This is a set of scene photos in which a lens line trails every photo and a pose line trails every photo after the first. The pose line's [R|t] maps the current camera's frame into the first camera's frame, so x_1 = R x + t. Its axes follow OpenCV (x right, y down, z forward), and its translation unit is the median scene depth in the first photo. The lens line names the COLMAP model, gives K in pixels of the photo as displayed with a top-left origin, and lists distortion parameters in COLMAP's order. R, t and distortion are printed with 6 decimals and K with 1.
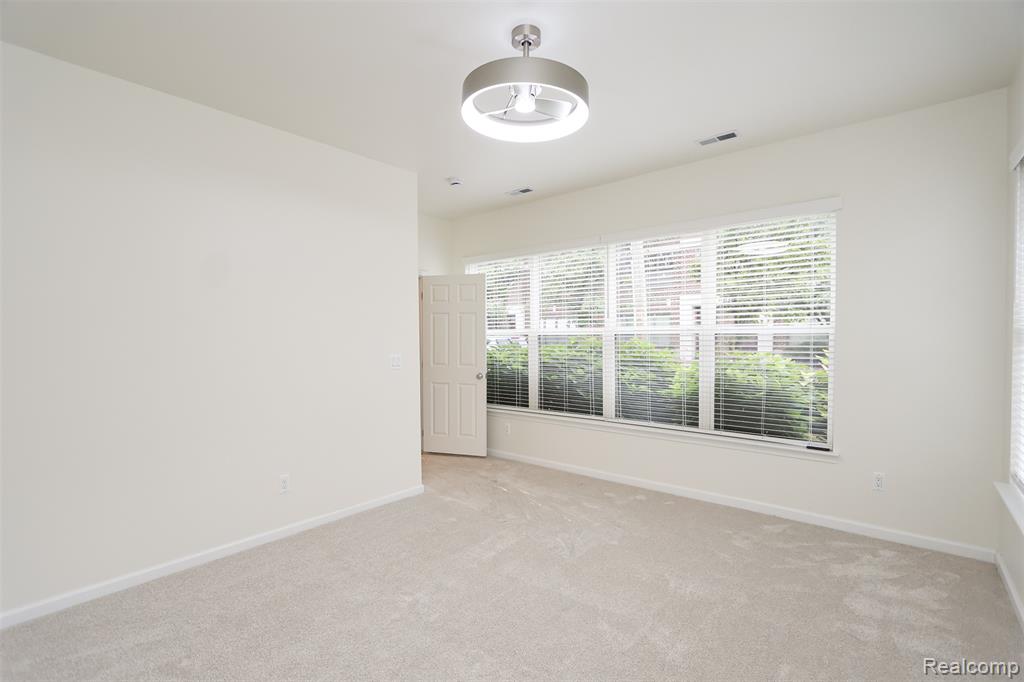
lens RADIAL K [[467.5, 0, 504.7], [0, 467.5, 347.3], [0, 0, 1]] dist [-0.012386, 0.001183]
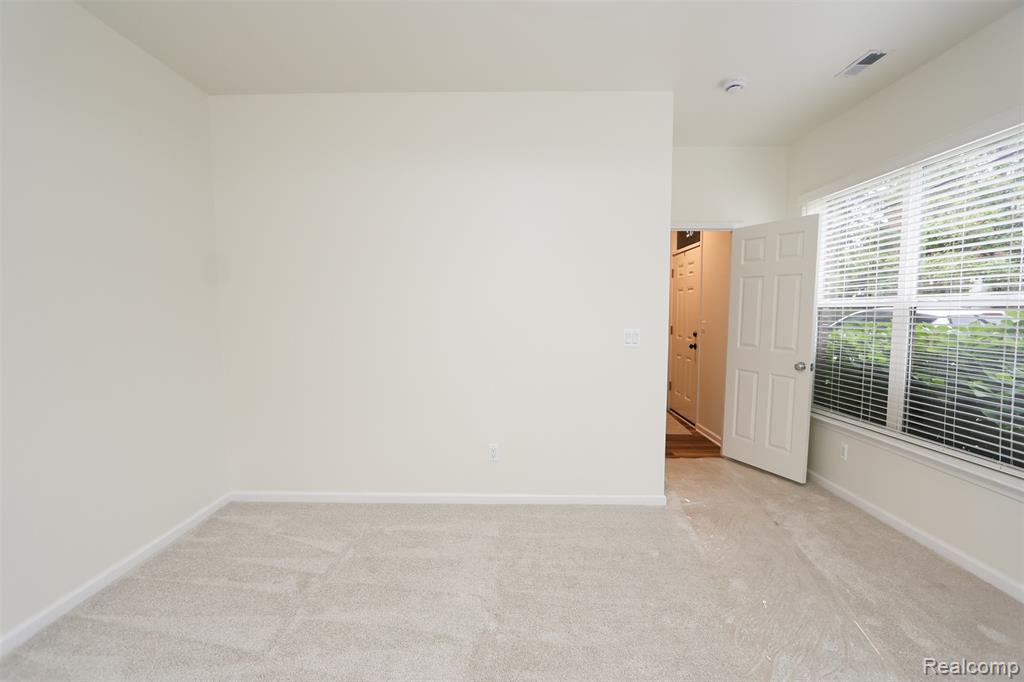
lens RADIAL K [[467.5, 0, 504.7], [0, 467.5, 347.3], [0, 0, 1]] dist [-0.012386, 0.001183]
pose [[0.644072, 0.070802, -0.761681, 0.184729], [-0.024255, 0.997097, 0.072175, -0.005101], [0.764580, -0.028011, 0.643920, 0.230070]]
